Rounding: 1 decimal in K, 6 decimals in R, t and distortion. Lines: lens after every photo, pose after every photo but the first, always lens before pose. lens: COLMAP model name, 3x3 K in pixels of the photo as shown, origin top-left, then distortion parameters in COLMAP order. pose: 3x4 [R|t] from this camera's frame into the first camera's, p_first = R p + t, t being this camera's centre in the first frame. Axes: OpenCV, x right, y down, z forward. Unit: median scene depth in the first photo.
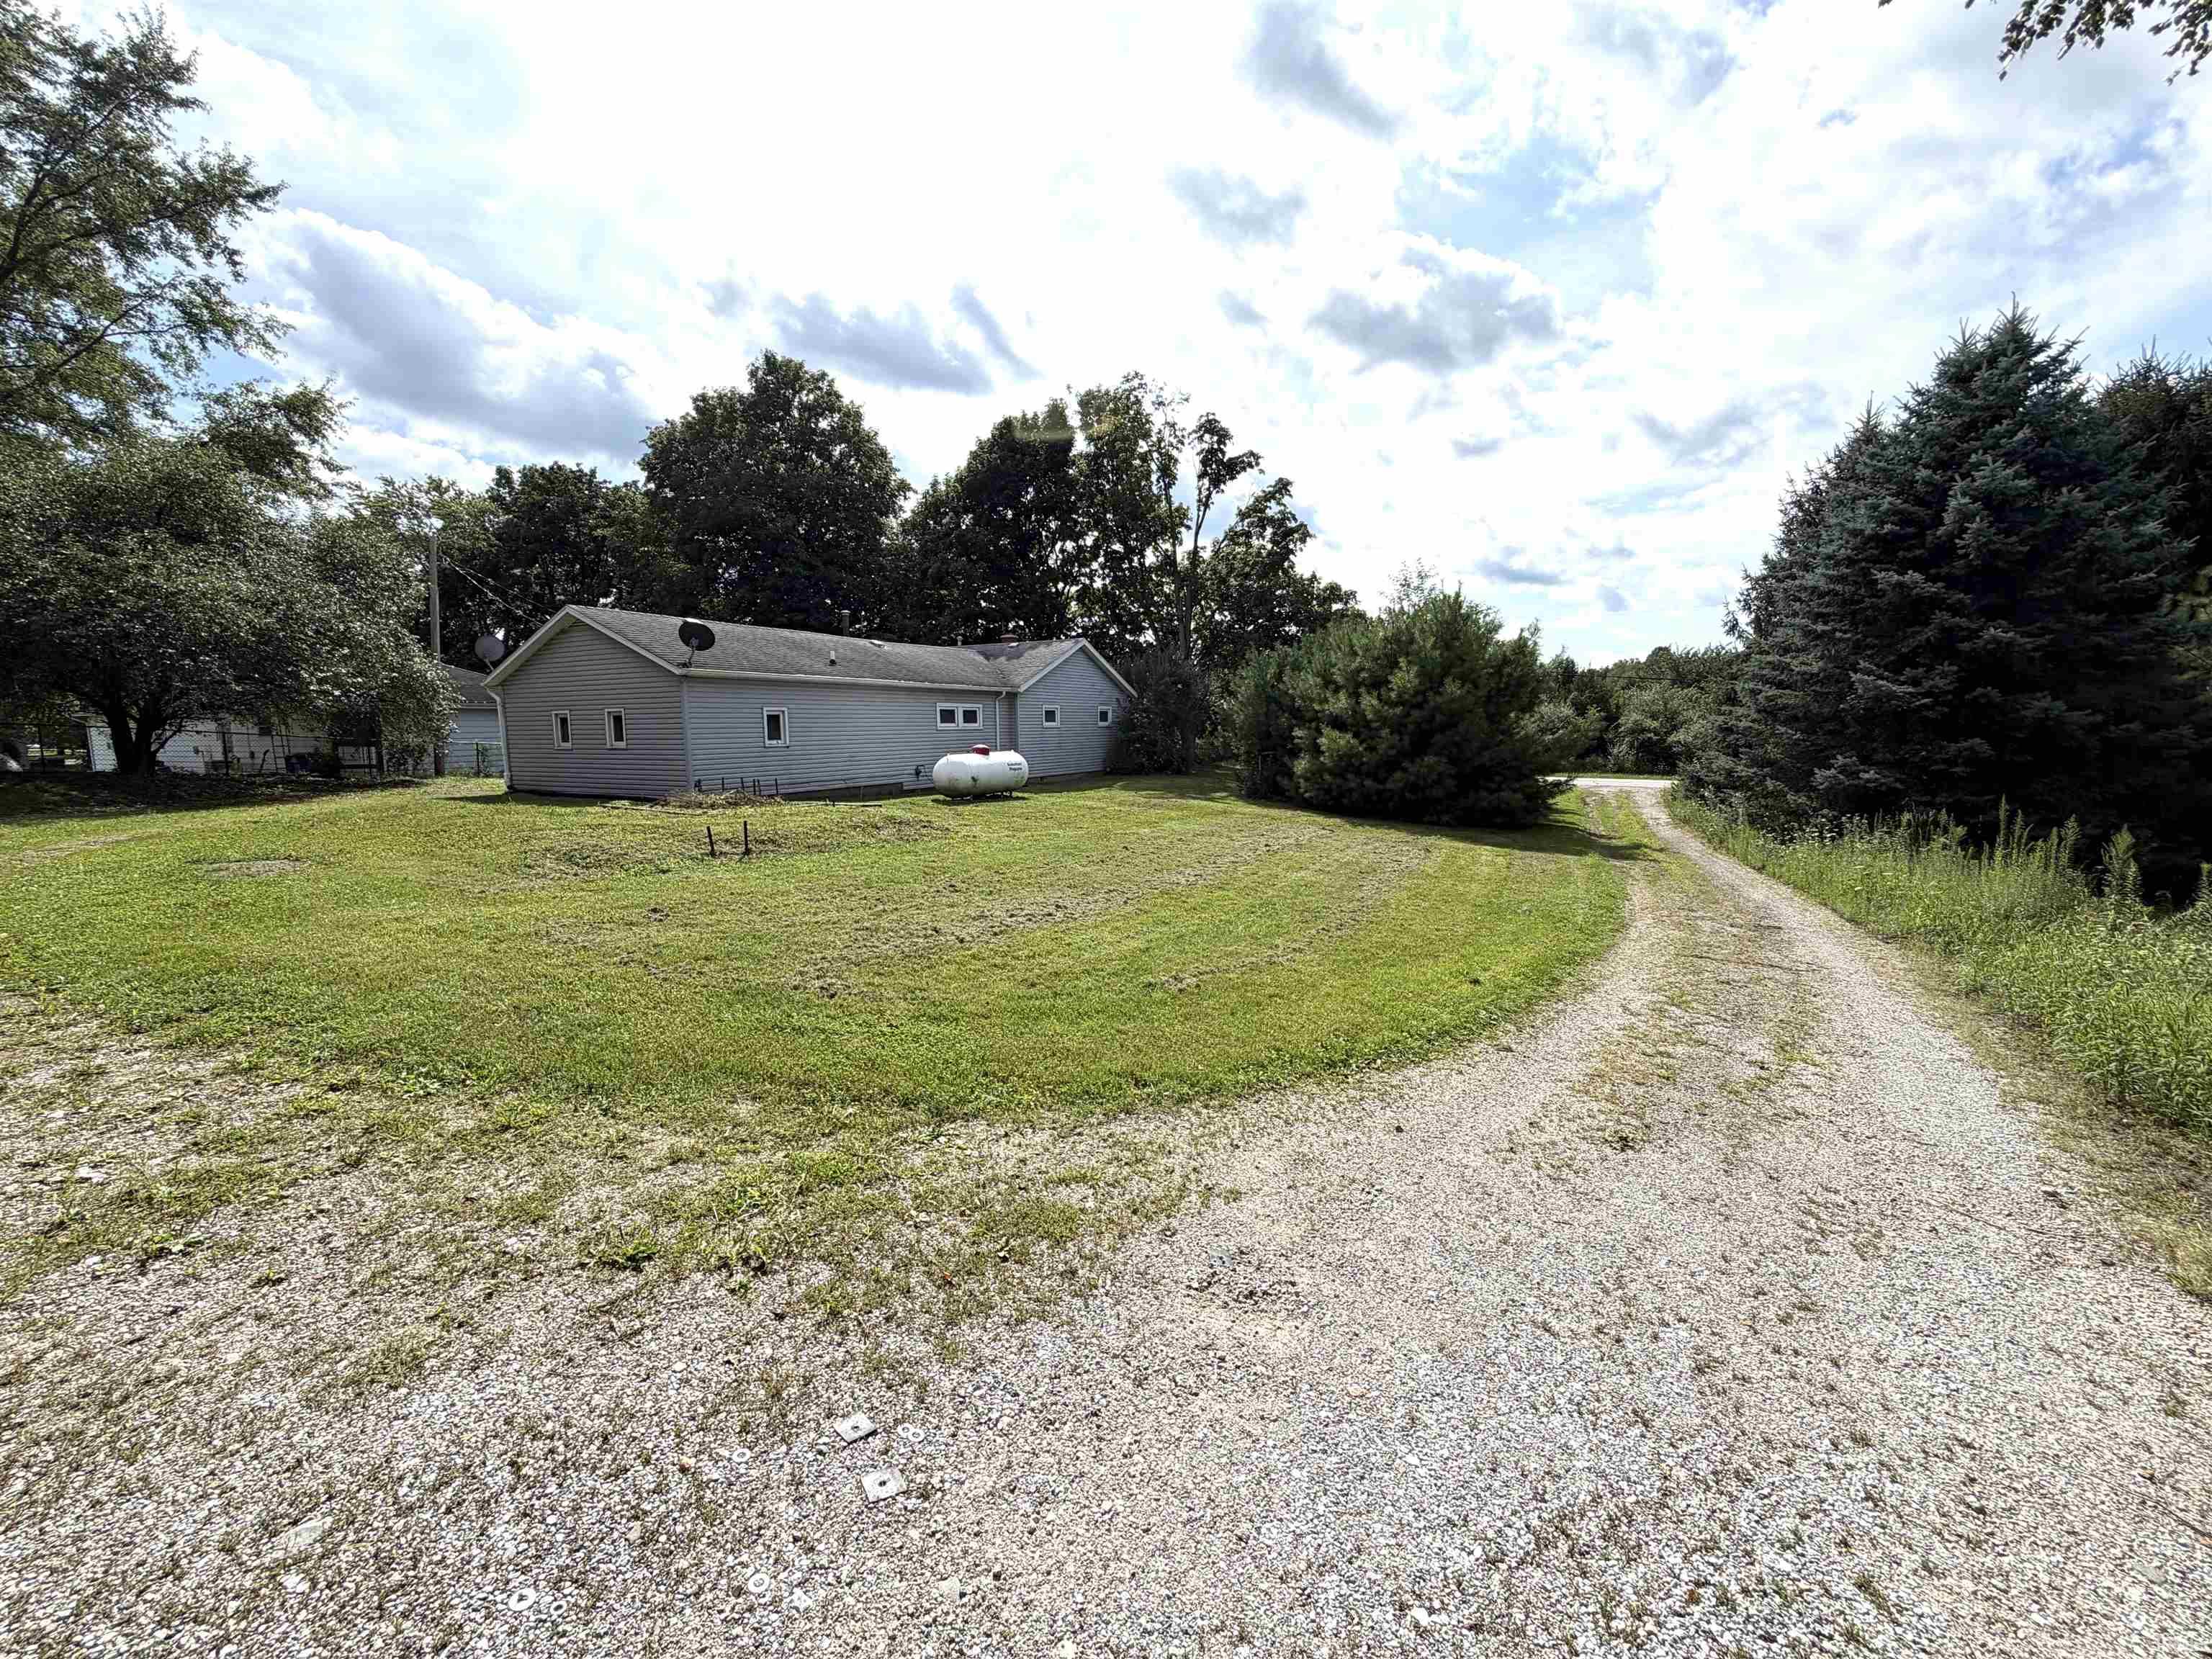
lens RADIAL K [[884.4, 0, 1097.7], [0, 884.4, 831.4], [0, 0, 1]] dist [-0.007025, 0.000714]
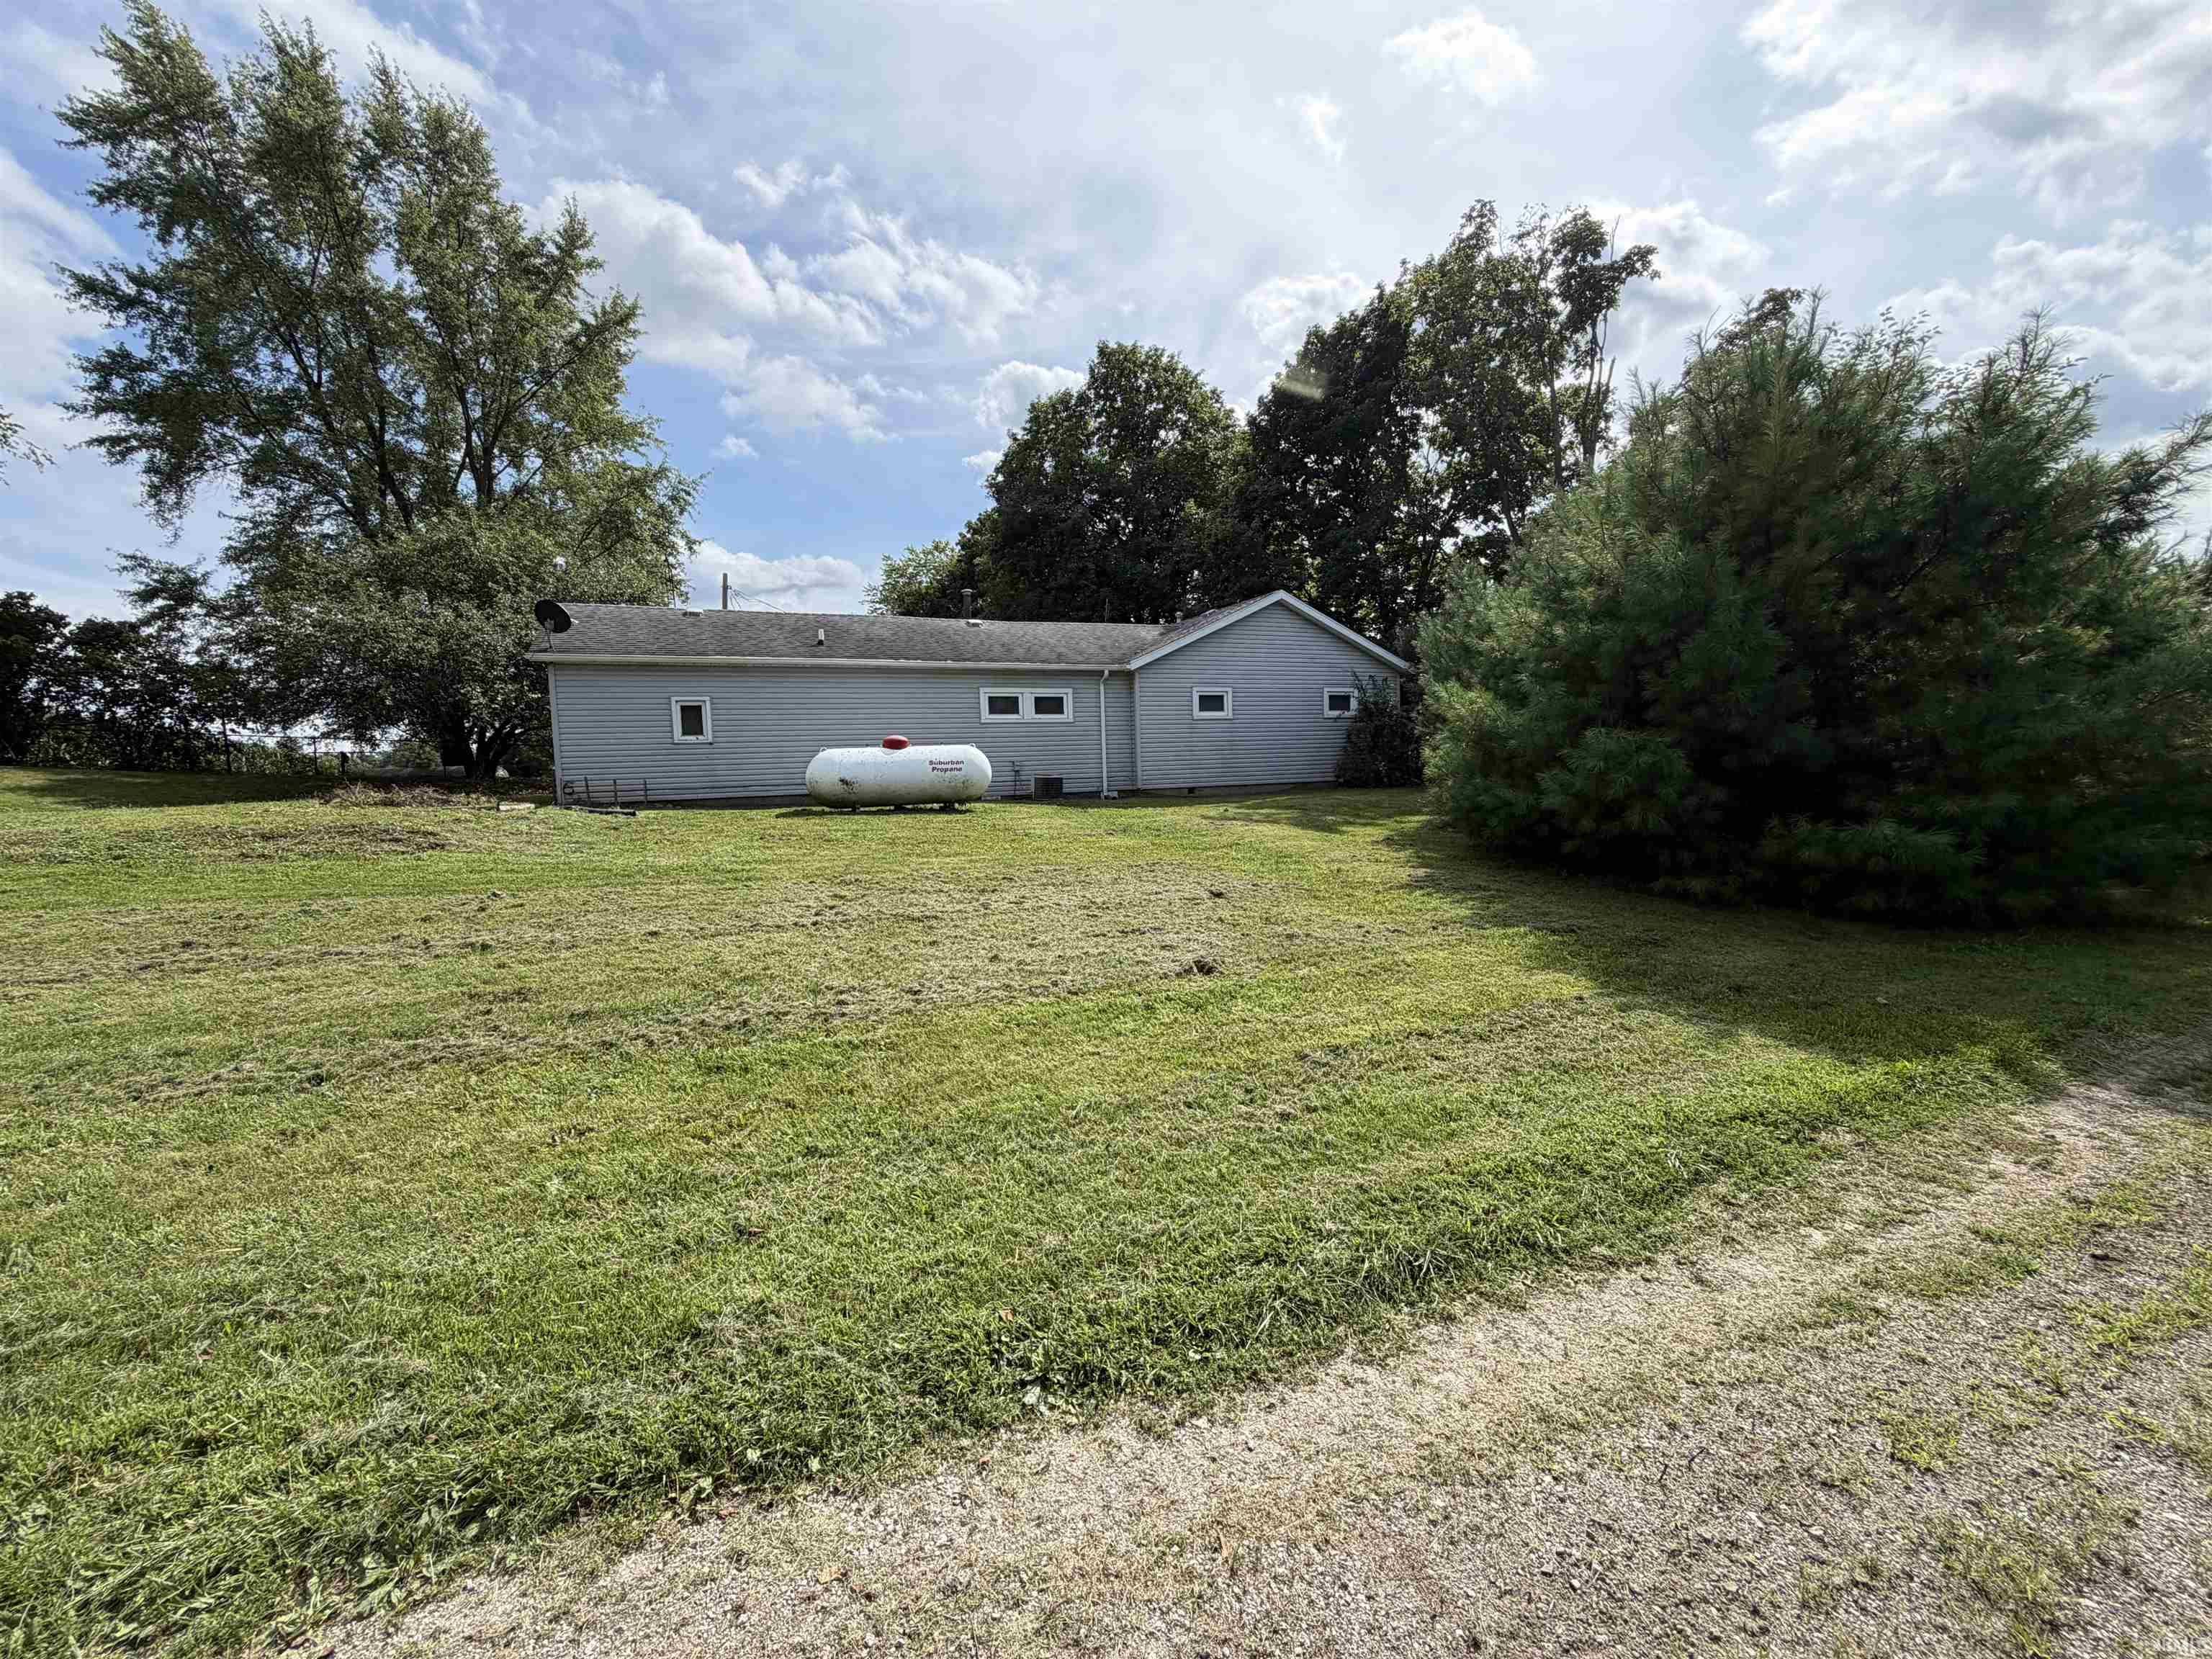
lens RADIAL K [[884.4, 0, 1105.7], [0, 884.4, 831.3], [0, 0, 1]] dist [-0.007025, 0.000714]
pose [[0.791733, 0.031654, -0.610047, 0.438500], [-0.049687, 0.998685, -0.012665, -0.020058], [0.608844, 0.040339, 0.792264, 0.544548]]
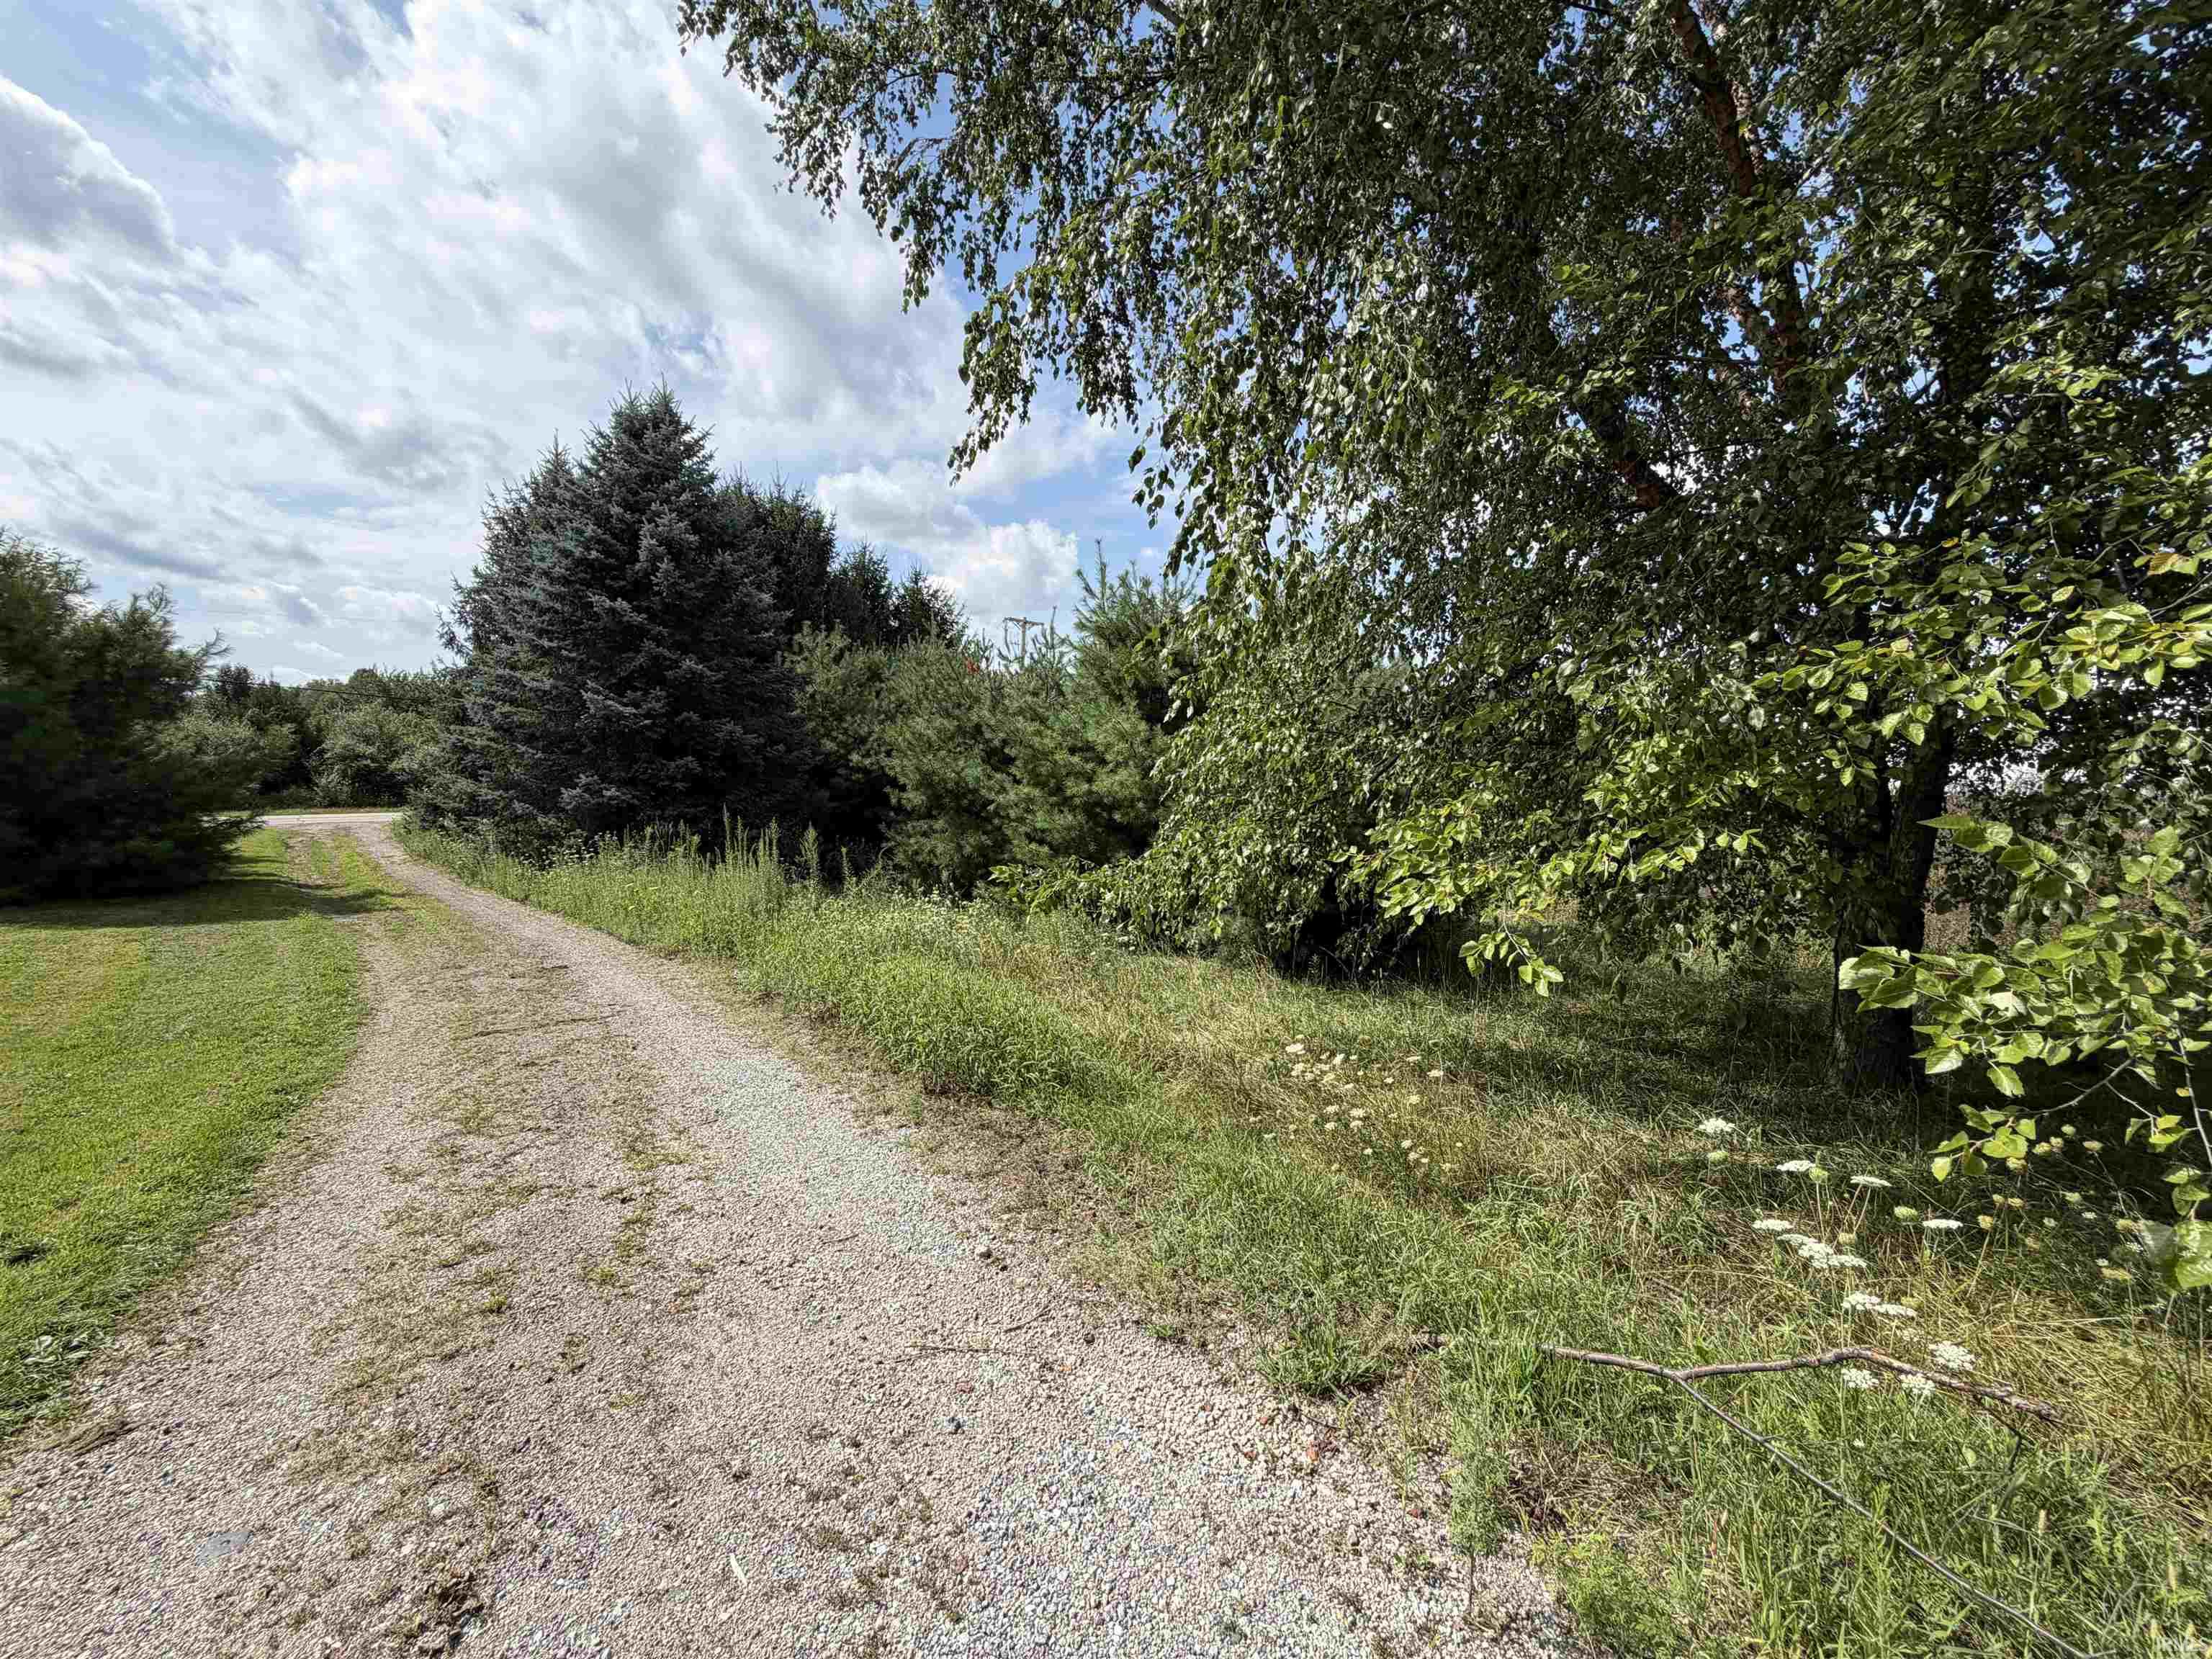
lens RADIAL K [[884.4, 0, 1099.1], [0, 884.4, 831.3], [0, 0, 1]] dist [-0.007025, 0.000714]
pose [[0.315089, -0.073788, 0.946189, 0.068988], [0.107081, 0.993371, 0.041808, -0.001582], [-0.943002, 0.088145, 0.320901, 0.114982]]
